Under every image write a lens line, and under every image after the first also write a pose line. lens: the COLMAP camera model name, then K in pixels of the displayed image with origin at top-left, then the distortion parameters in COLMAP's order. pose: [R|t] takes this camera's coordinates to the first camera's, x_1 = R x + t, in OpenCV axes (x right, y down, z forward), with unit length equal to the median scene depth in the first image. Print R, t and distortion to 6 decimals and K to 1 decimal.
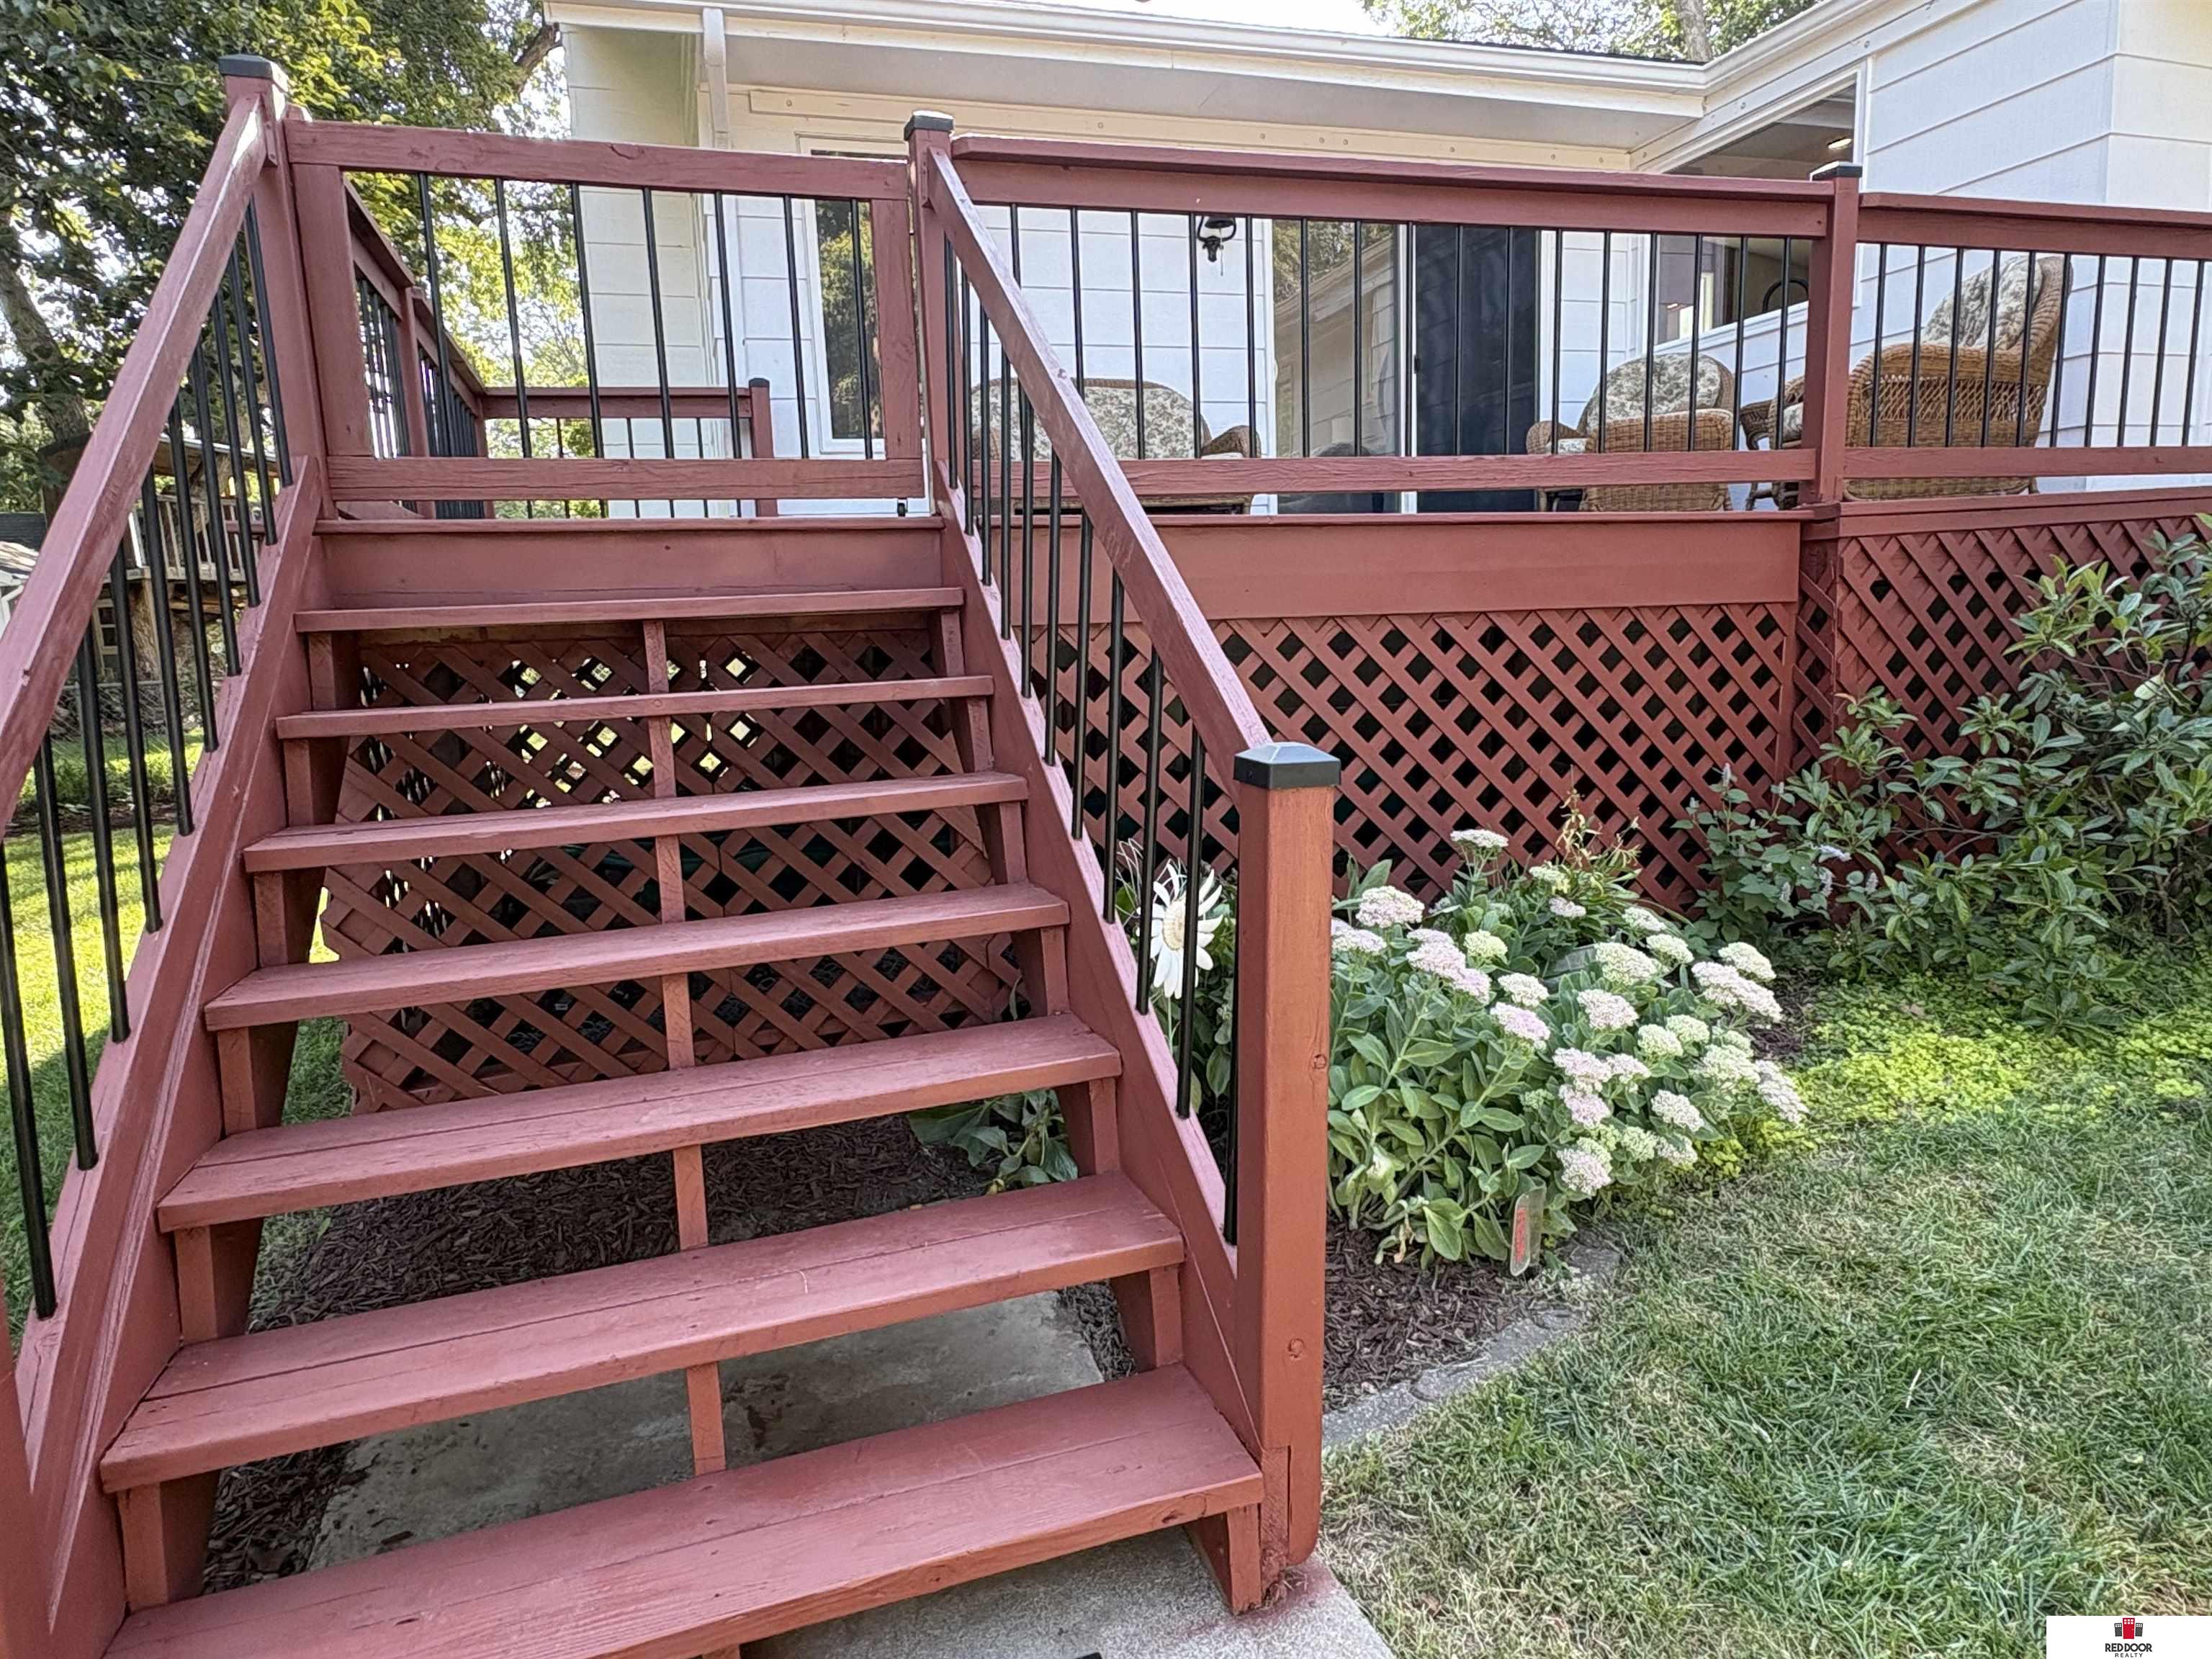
lens RADIAL K [[1343.4, 0, 1106.0], [0, 1343.4, 829.5], [0, 0, 1]] dist [-0.003204, -0.002638]
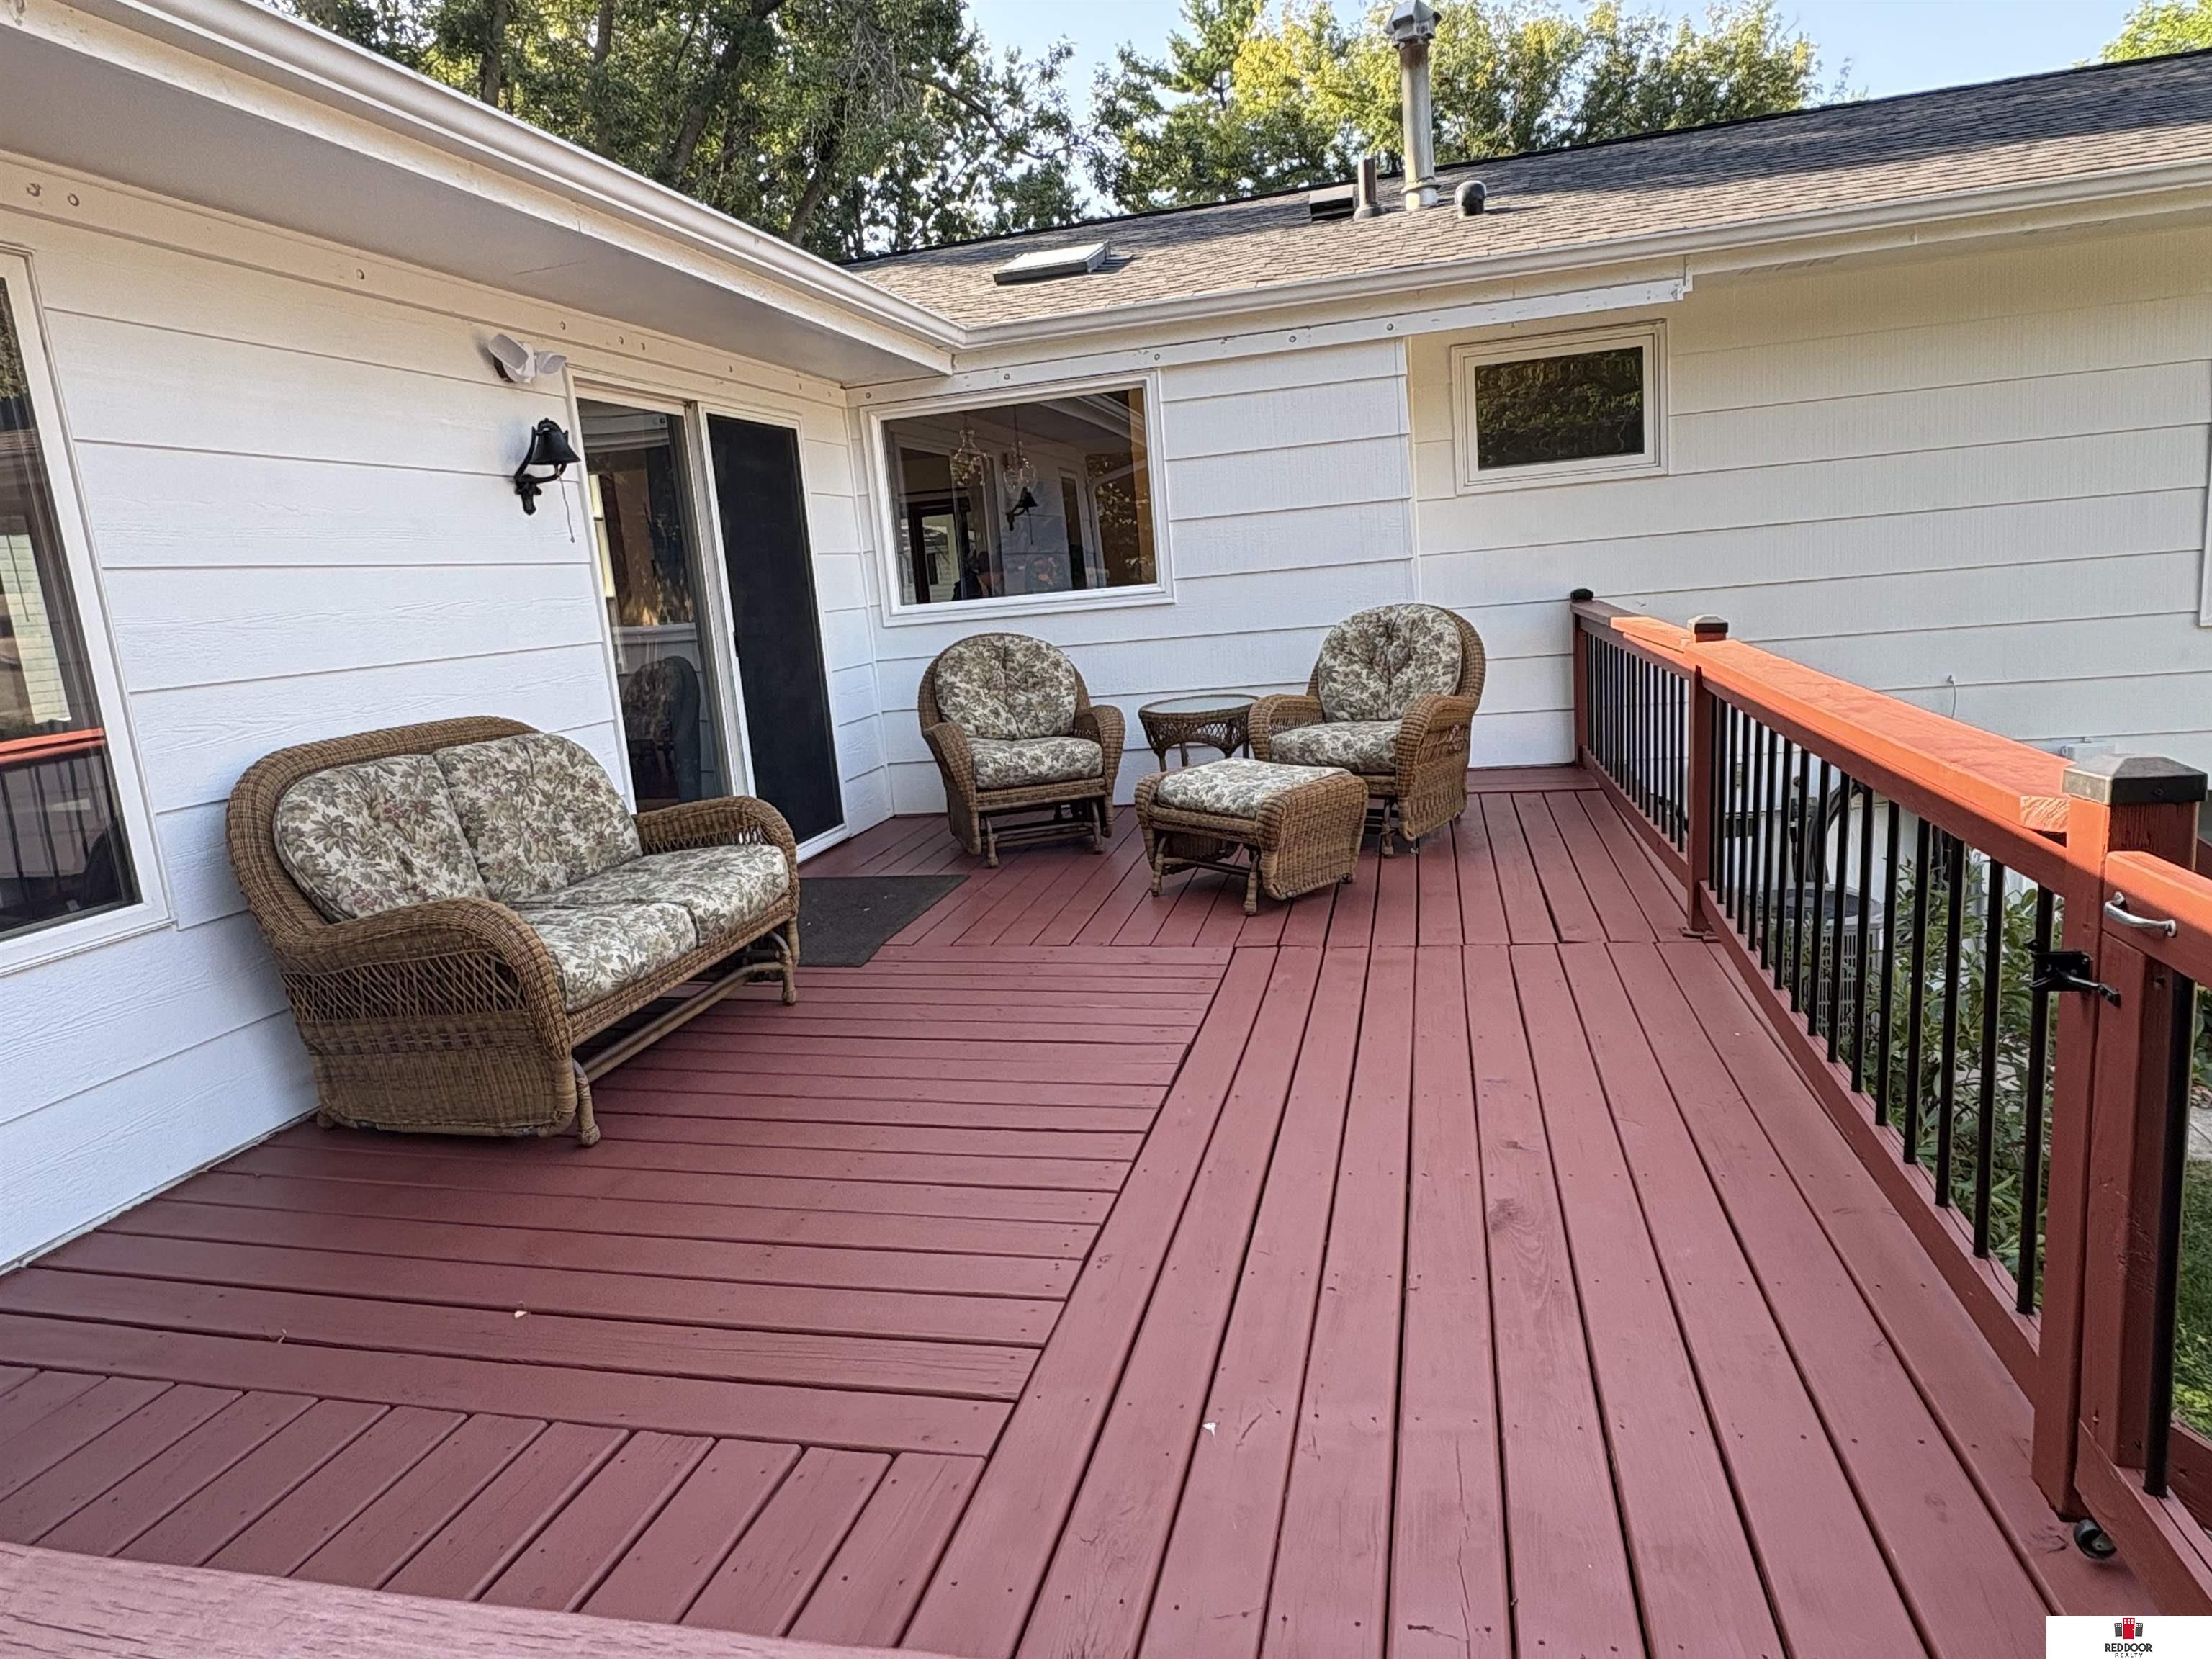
lens RADIAL K [[1343.4, 0, 1106.0], [0, 1343.4, 829.5], [0, 0, 1]] dist [-0.003204, -0.002638]
pose [[0.533390, -0.152974, 0.831922, -0.566533], [0.191302, 0.979844, 0.057520, -0.470431], [-0.823953, 0.128467, 0.551903, 0.810364]]
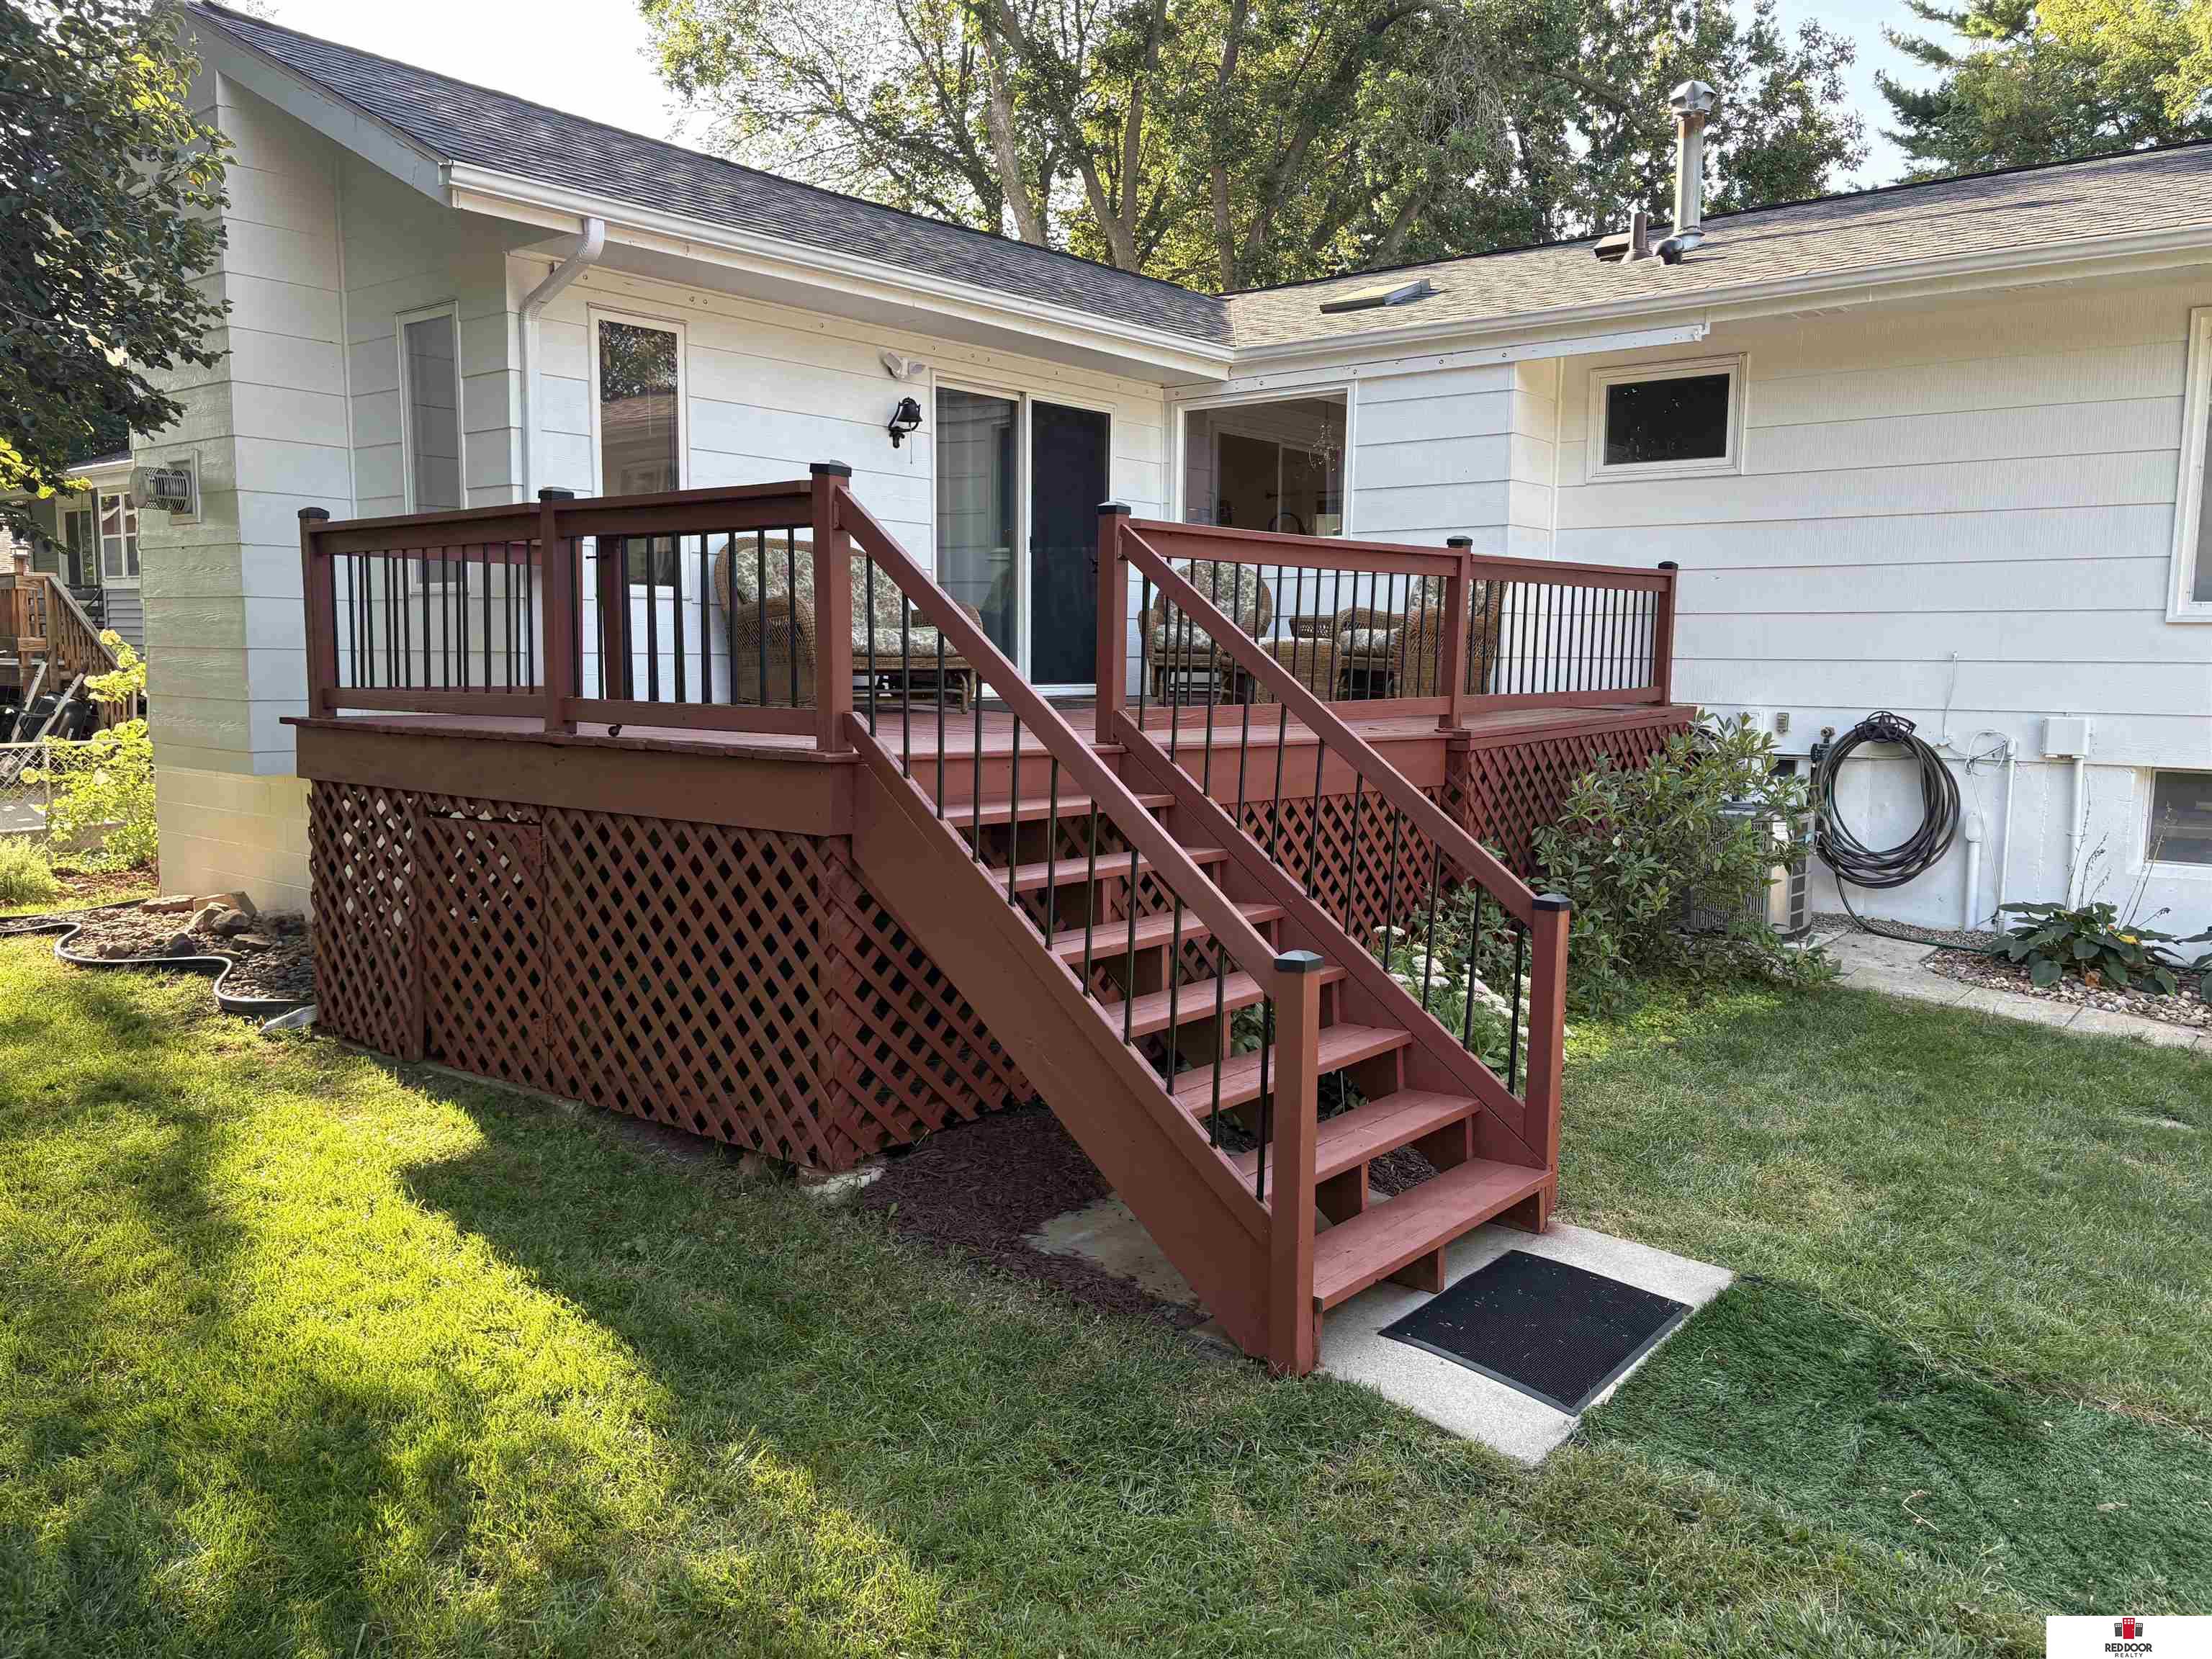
lens RADIAL K [[1691.4, 0, 1106.0], [0, 1691.4, 829.5], [0, 0, 1]] dist [0.040390, -0.055834]
pose [[0.845986, 0.001676, 0.533203, -0.980478], [0.031717, 0.998066, -0.053459, -0.013448], [-0.532261, 0.062137, 0.844297, -0.567662]]
